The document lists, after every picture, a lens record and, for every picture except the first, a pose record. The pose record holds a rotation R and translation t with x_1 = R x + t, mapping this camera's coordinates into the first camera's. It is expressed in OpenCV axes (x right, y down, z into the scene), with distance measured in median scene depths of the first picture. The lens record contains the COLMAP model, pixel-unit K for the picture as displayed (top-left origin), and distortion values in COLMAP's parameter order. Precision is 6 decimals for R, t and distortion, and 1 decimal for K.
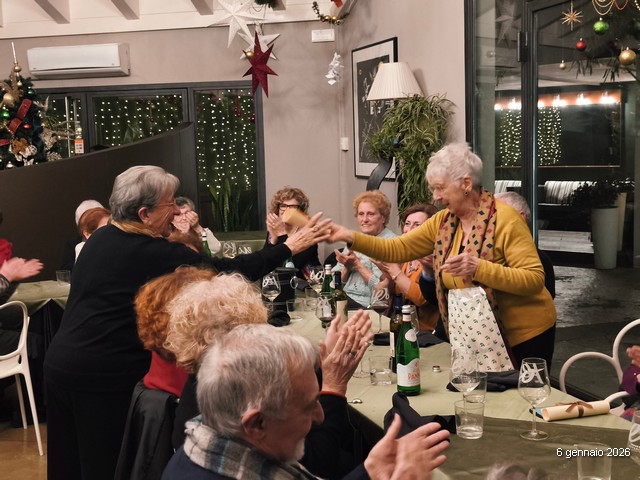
lens RADIAL K [[866.4, 0, 323.5], [0, 866.4, 239.3], [0, 0, 1]] dist [0.172417, -0.468203]
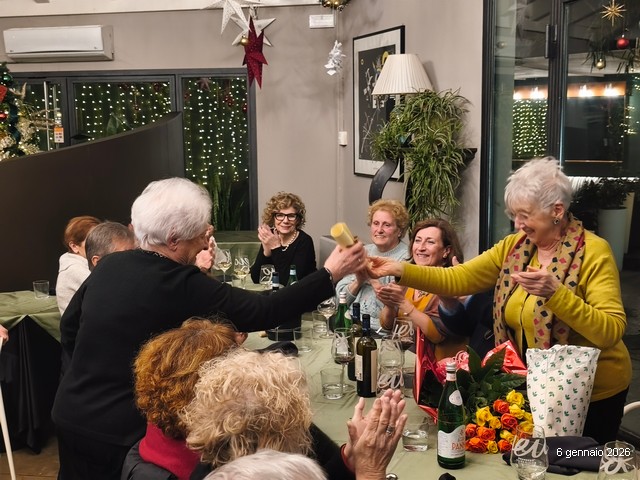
lens RADIAL K [[867.6, 0, 318.4], [0, 867.6, 255.3], [0, 0, 1]] dist [0.171985, -0.467270]
pose [[0.999762, 0.014102, 0.016626, -0.017027], [-0.014732, 0.999155, 0.038363, -0.020192], [-0.016071, -0.038599, 0.999126, 0.058687]]
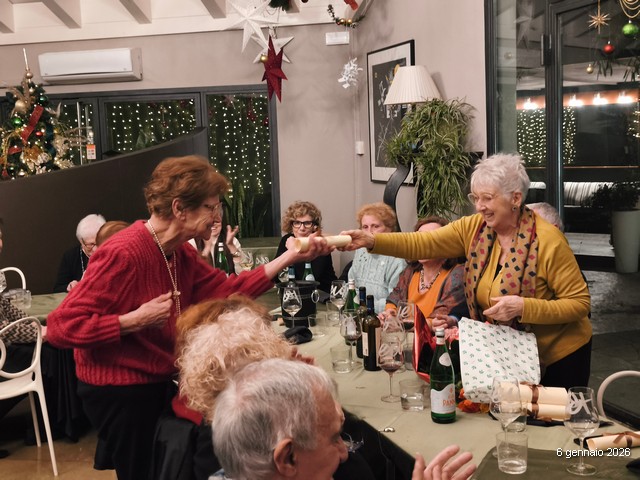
lens RADIAL K [[868.7, 0, 322.0], [0, 868.7, 229.1], [0, 0, 1]] dist [0.180316, -0.527814]
pose [[0.999902, -0.006335, -0.012468, -0.007454], [0.006201, 0.999923, -0.010781, -0.007801], [0.012535, 0.010703, 0.999864, 0.015622]]
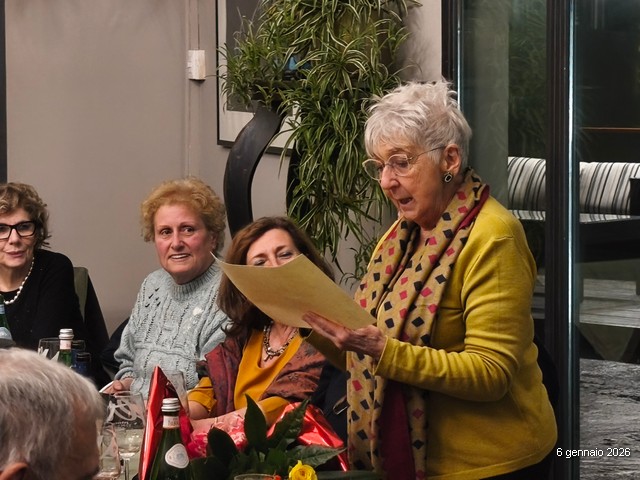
lens RADIAL K [[2362.4, 0, 318.8], [0, 2362.4, 239.9], [0, 0, 1]] dist [0.167831, 3.051252]
pose [[0.999142, 0.021895, 0.035167, 0.046960], [-0.020807, 0.999302, -0.031018, 0.008781], [-0.035822, 0.030260, 0.998900, -0.143691]]
